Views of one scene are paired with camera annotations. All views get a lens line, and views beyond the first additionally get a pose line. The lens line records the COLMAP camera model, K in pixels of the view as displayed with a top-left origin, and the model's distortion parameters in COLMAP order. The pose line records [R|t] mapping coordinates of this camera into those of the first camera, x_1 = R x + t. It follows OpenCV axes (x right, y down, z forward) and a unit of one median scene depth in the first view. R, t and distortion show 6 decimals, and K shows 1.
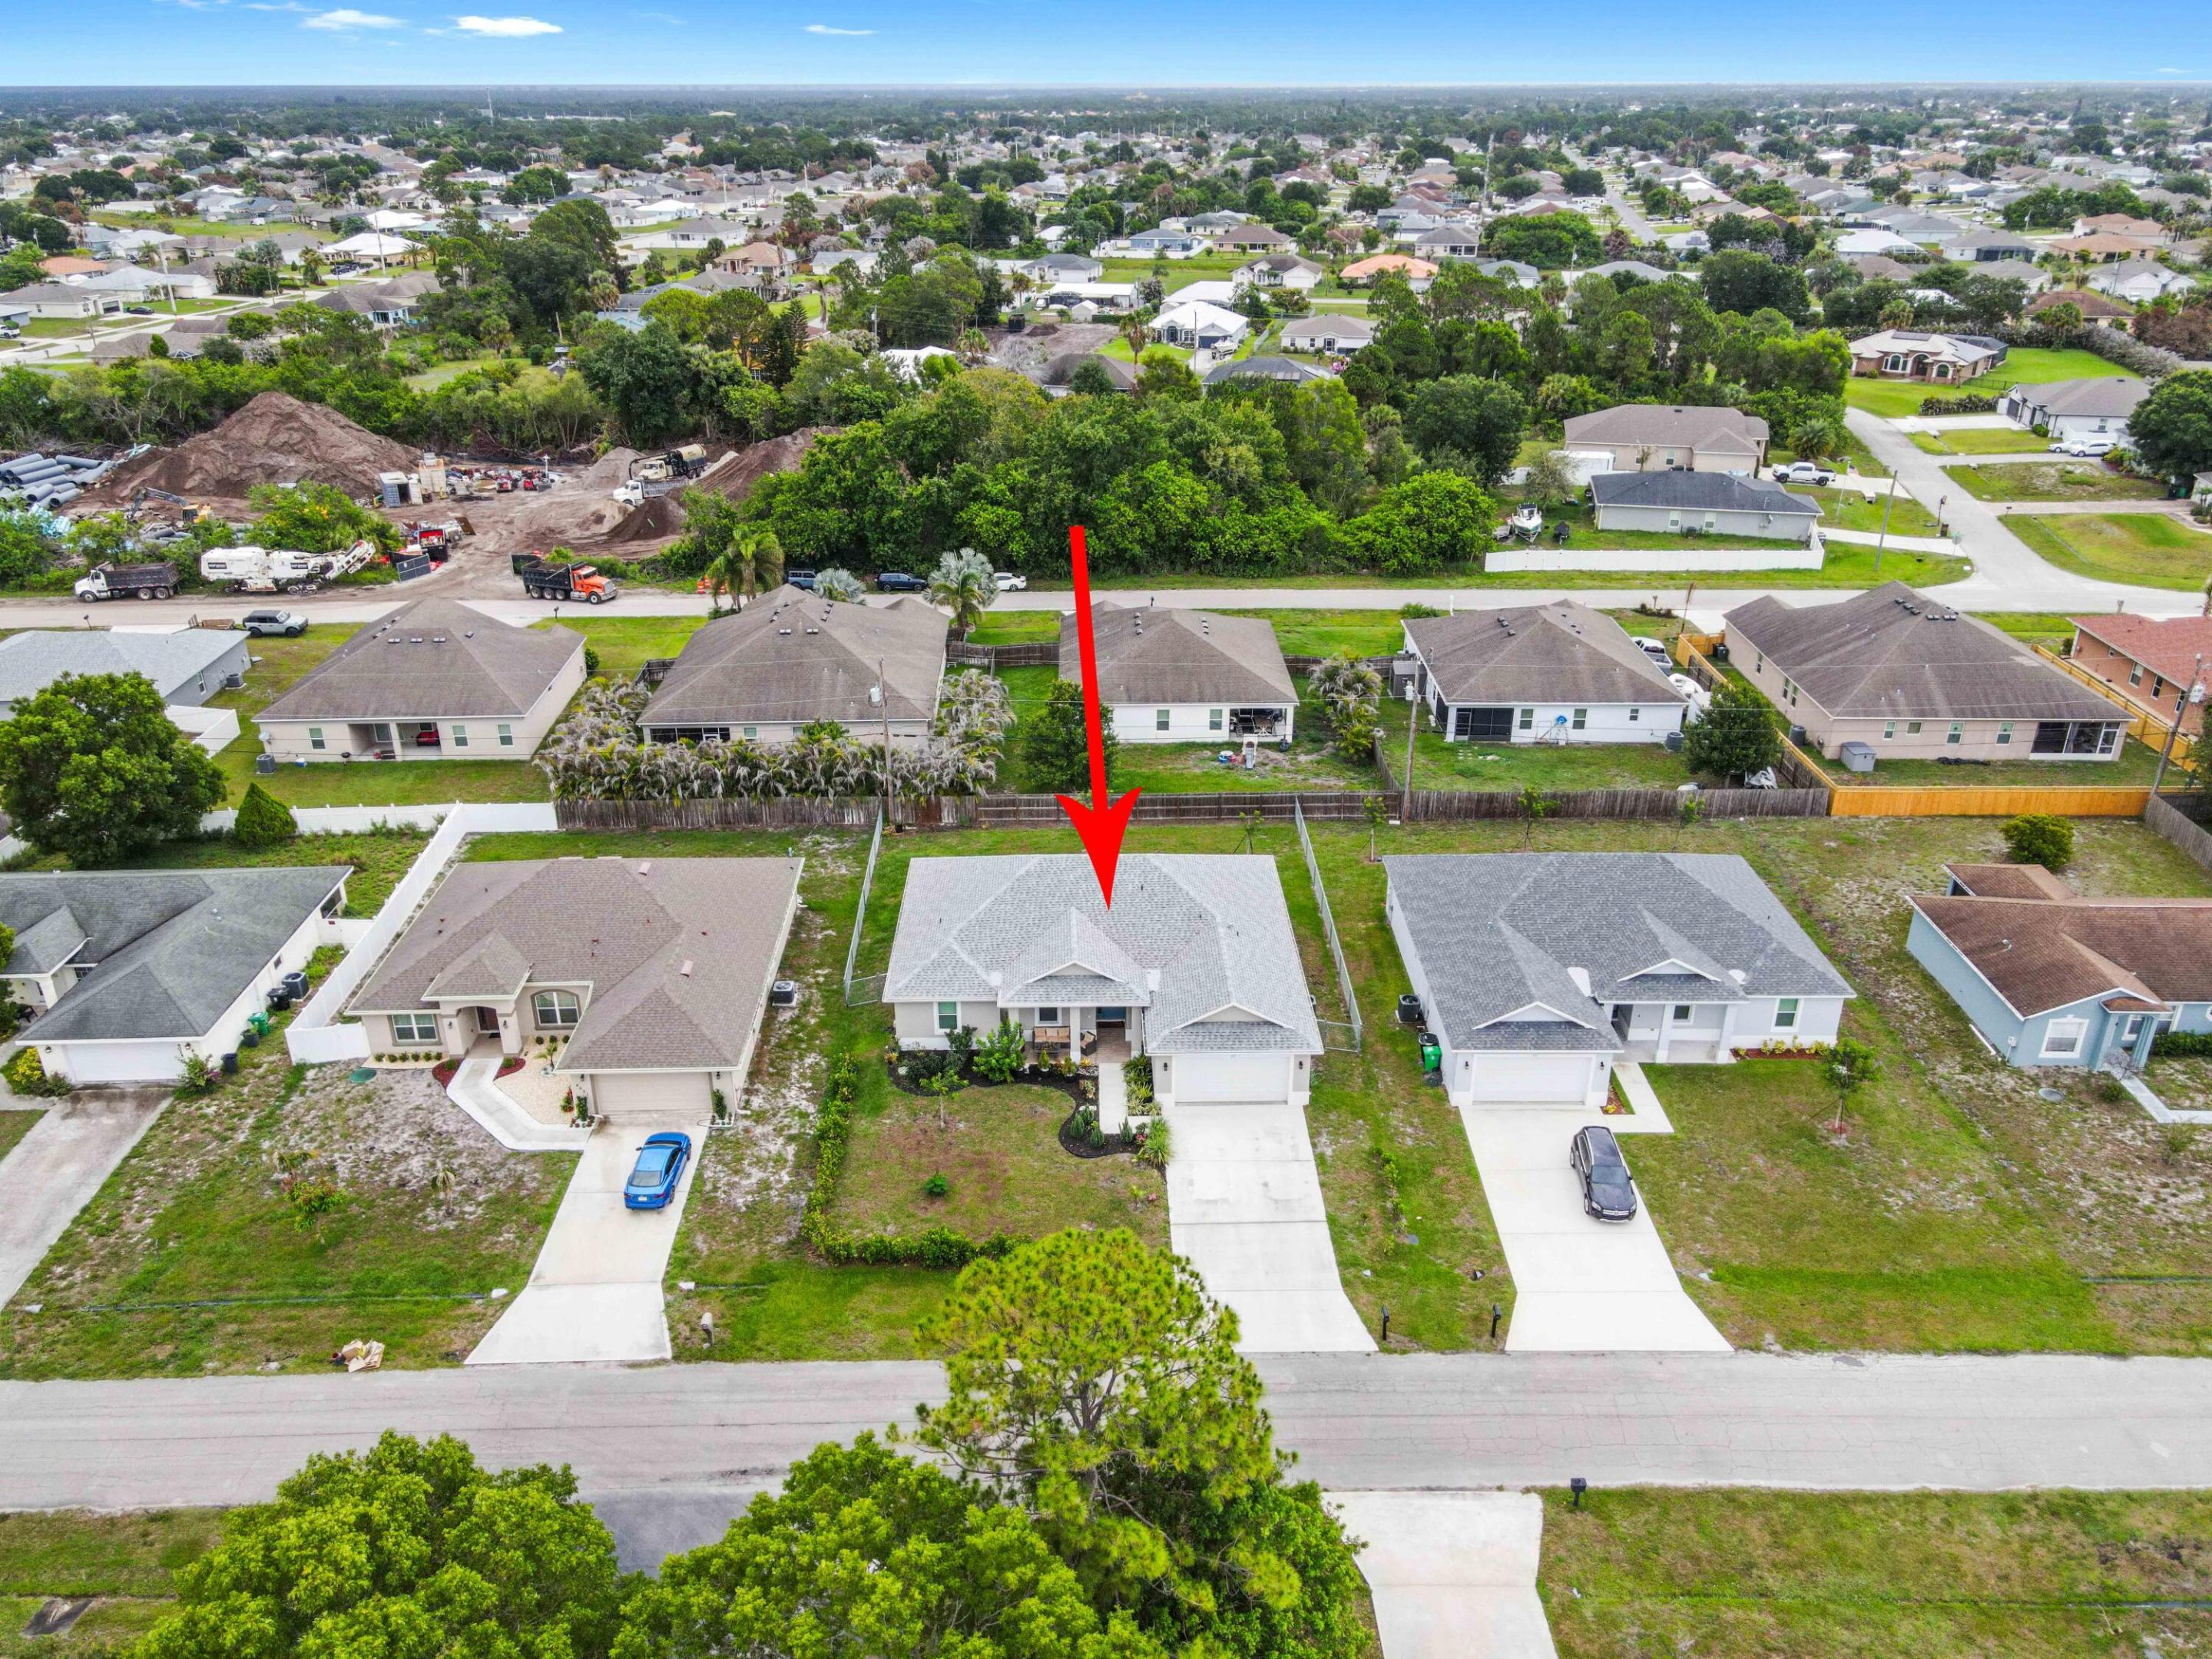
lens RADIAL K [[1664.4, 0, 1106.0], [0, 1664.4, 829.5], [0, 0, 1]] dist [0.001863, -0.005869]
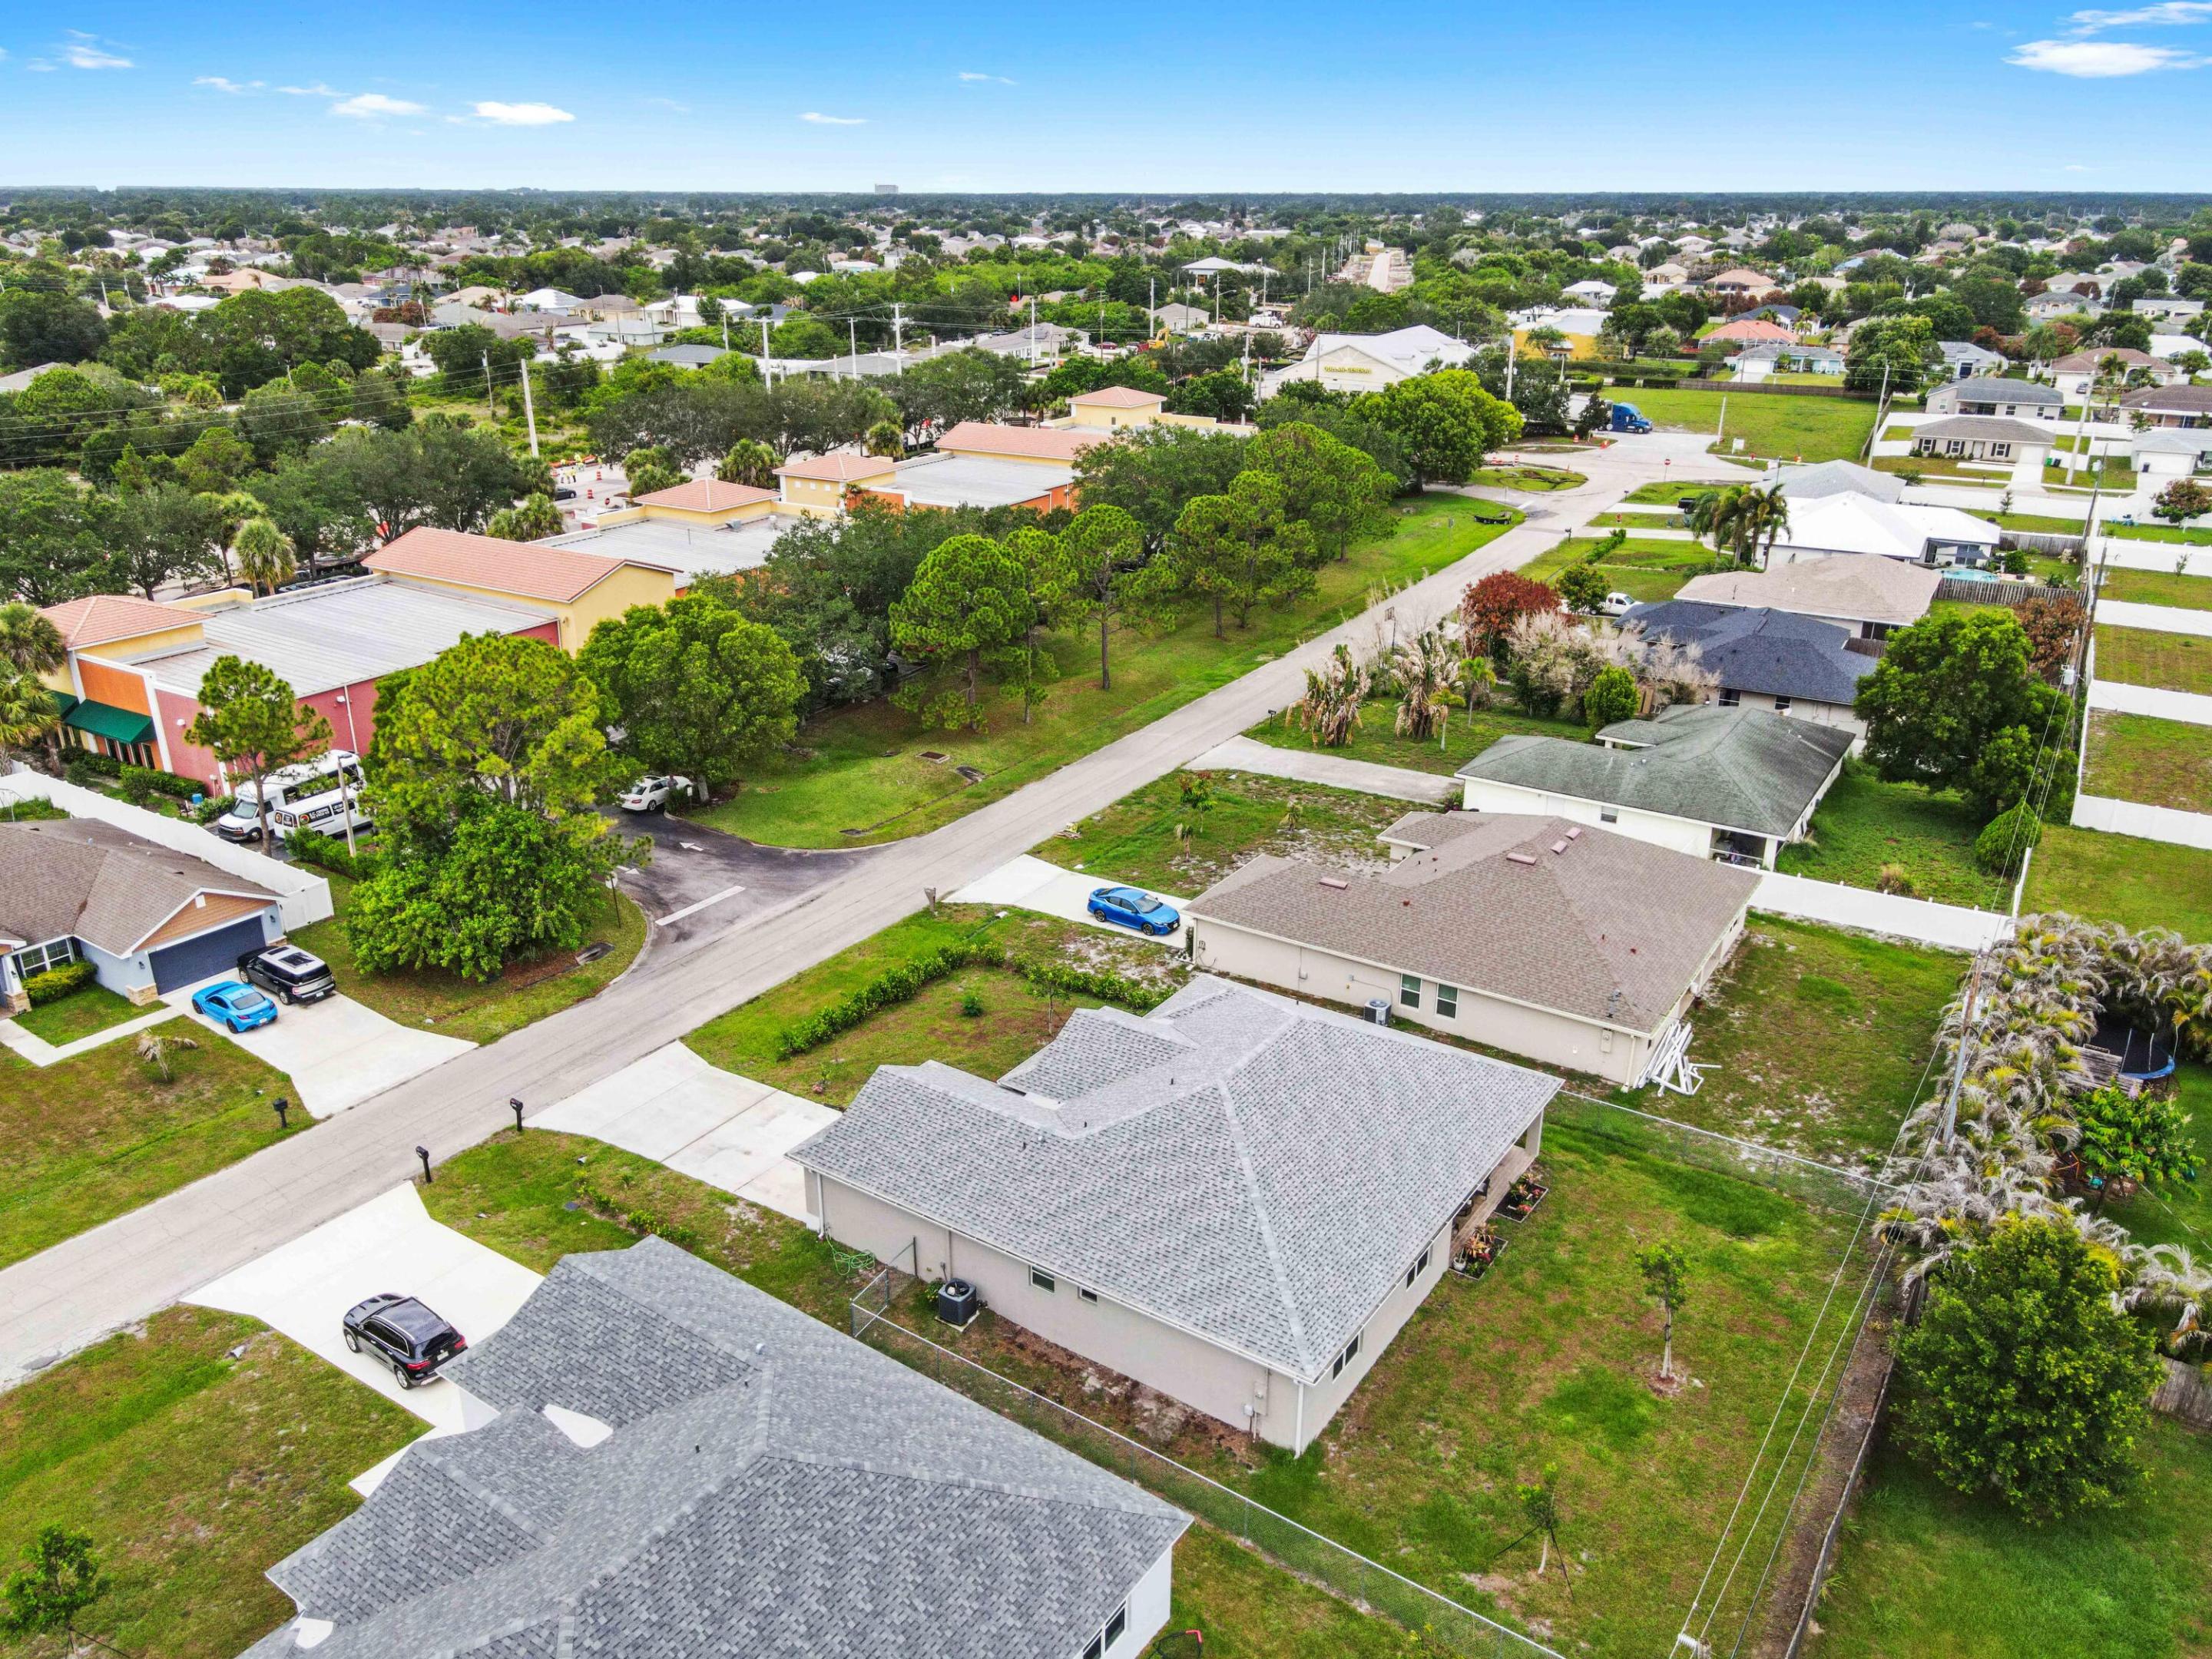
lens RADIAL K [[1639.2, 0, 1049.4], [0, 1639.2, 826.7], [0, 0, 1]] dist [0.035952, 0.000909]
pose [[-0.599683, 0.295714, -0.743595, 0.583783], [-0.329194, 0.755792, 0.566048, -0.457032], [0.729391, 0.584236, -0.355888, 1.286122]]
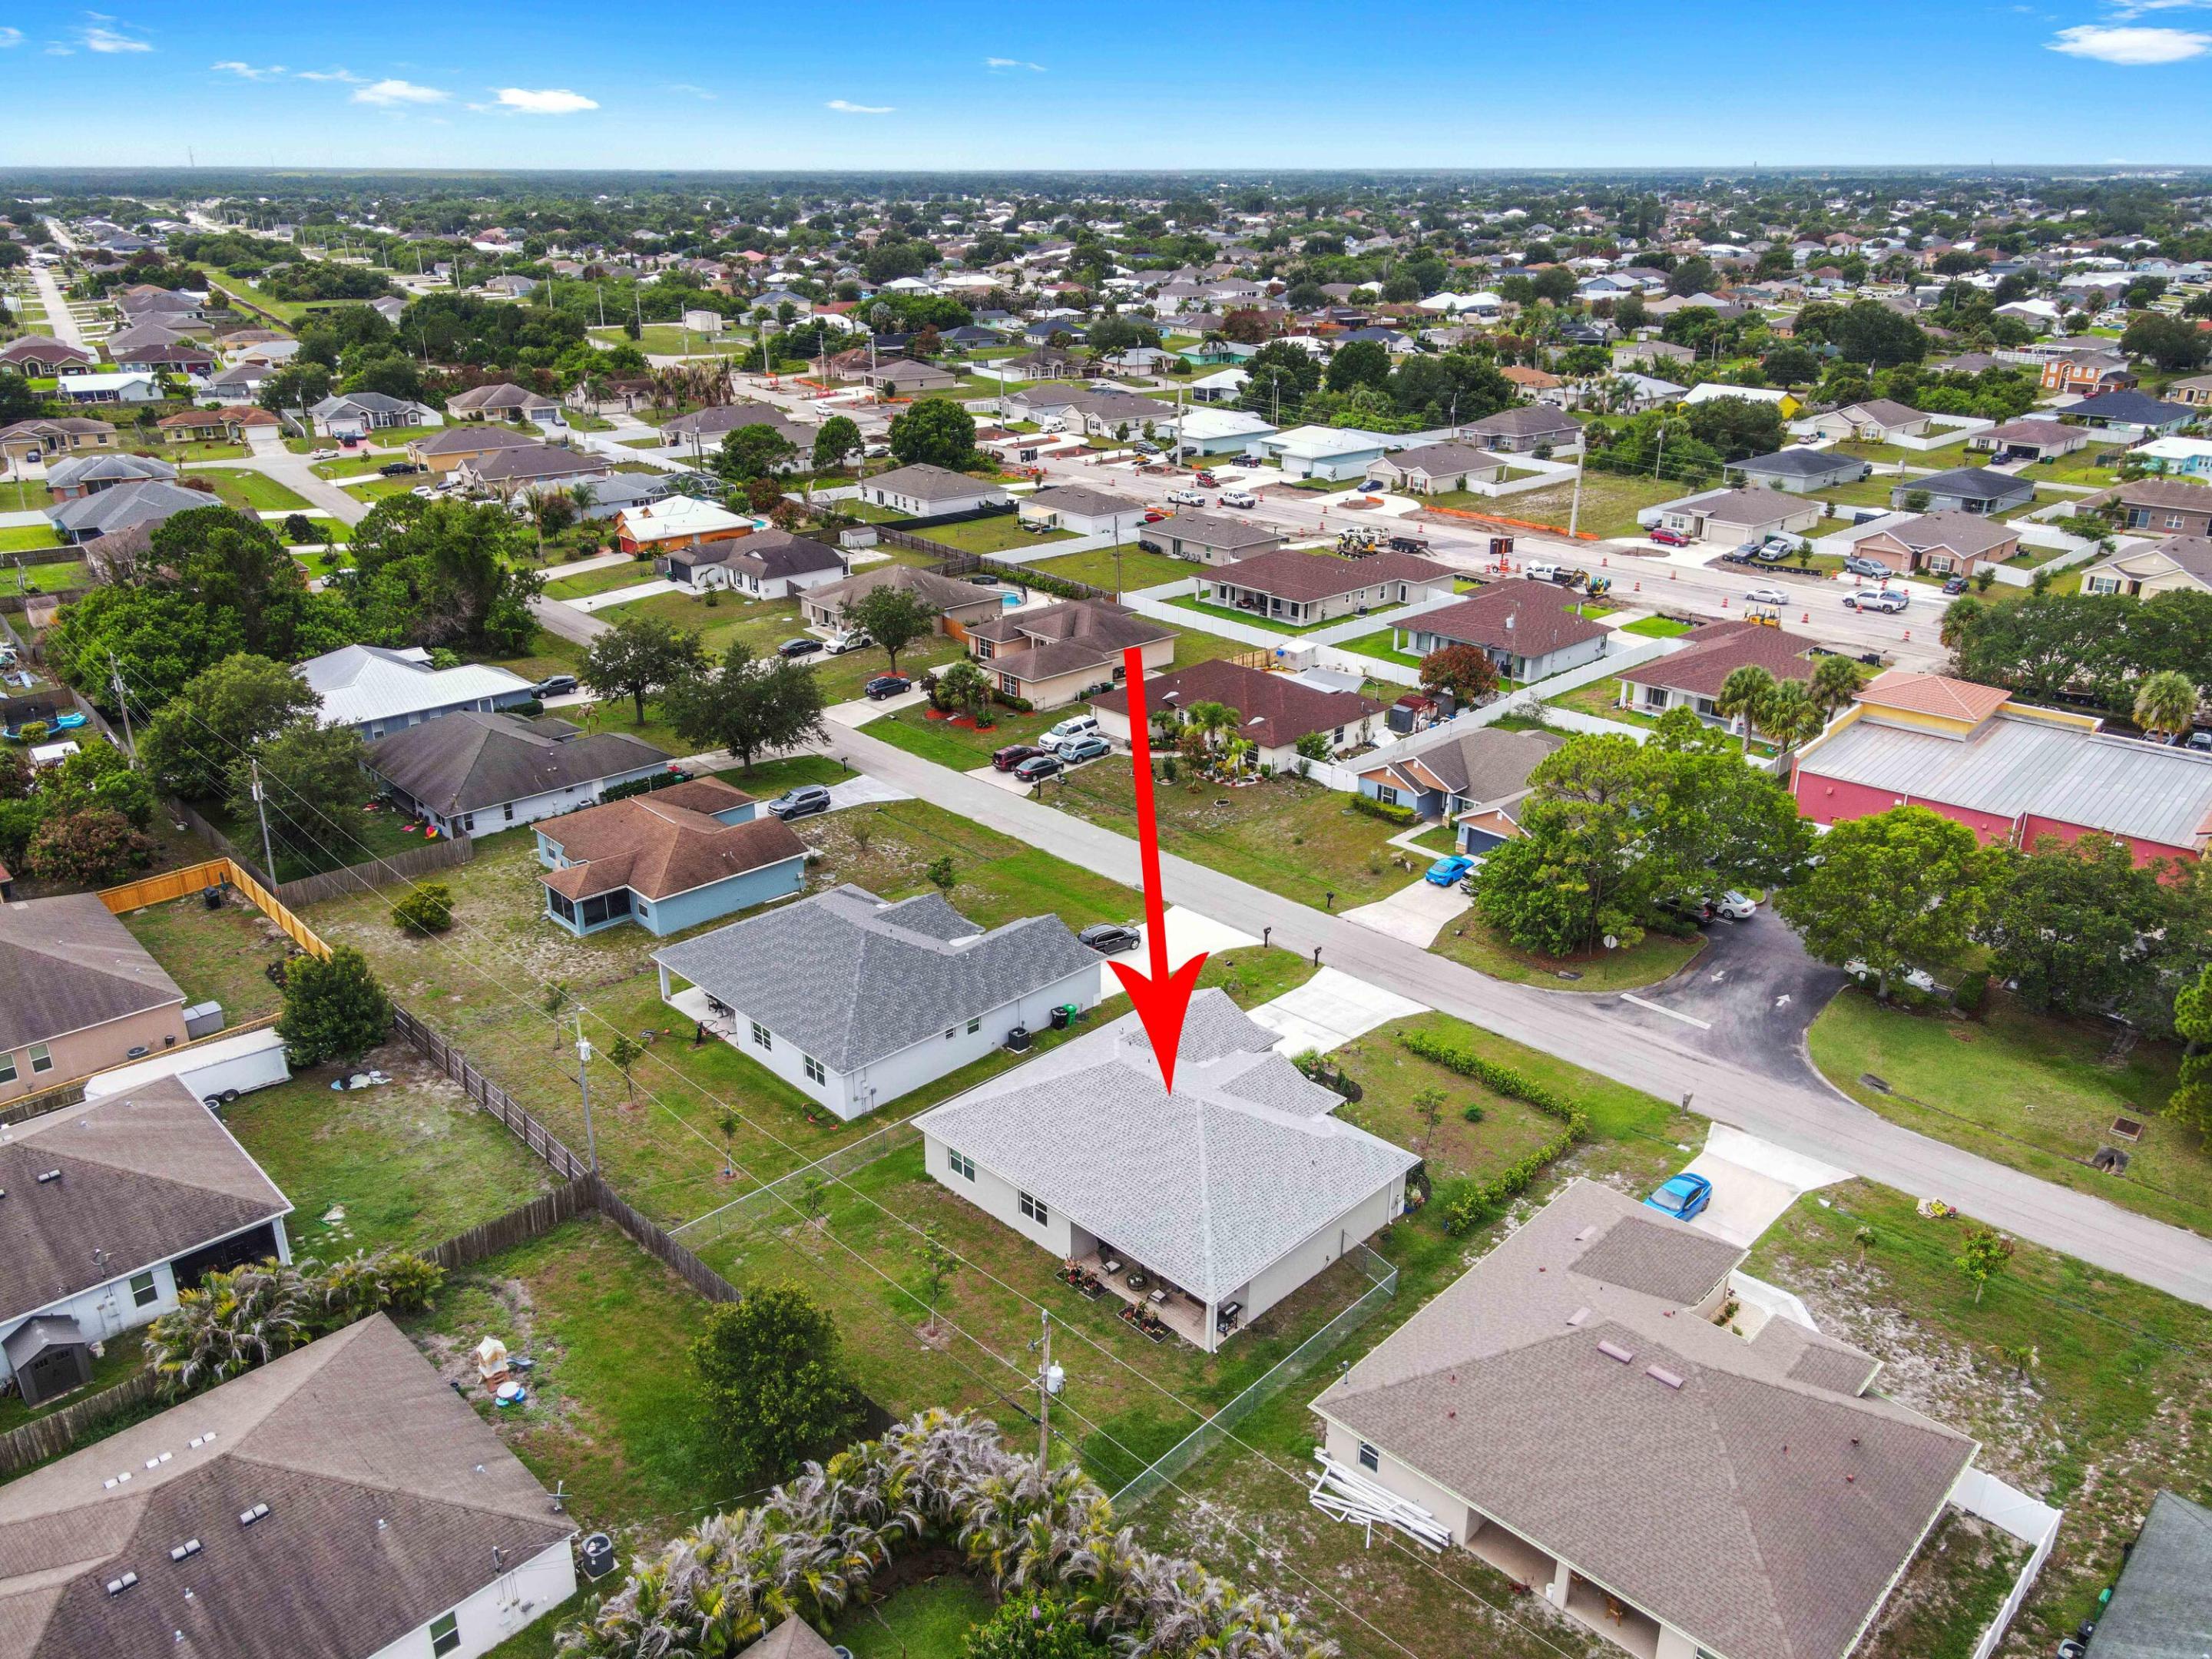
lens RADIAL K [[1588.4, 0, 1106.0], [0, 1588.4, 829.5], [0, 0, 1]] dist [0.002282, 0.002583]
pose [[-0.699786, -0.271195, 0.660873, -0.628754], [0.296582, 0.731336, 0.614155, -0.751946], [-0.649876, 0.625780, -0.431347, 1.514528]]
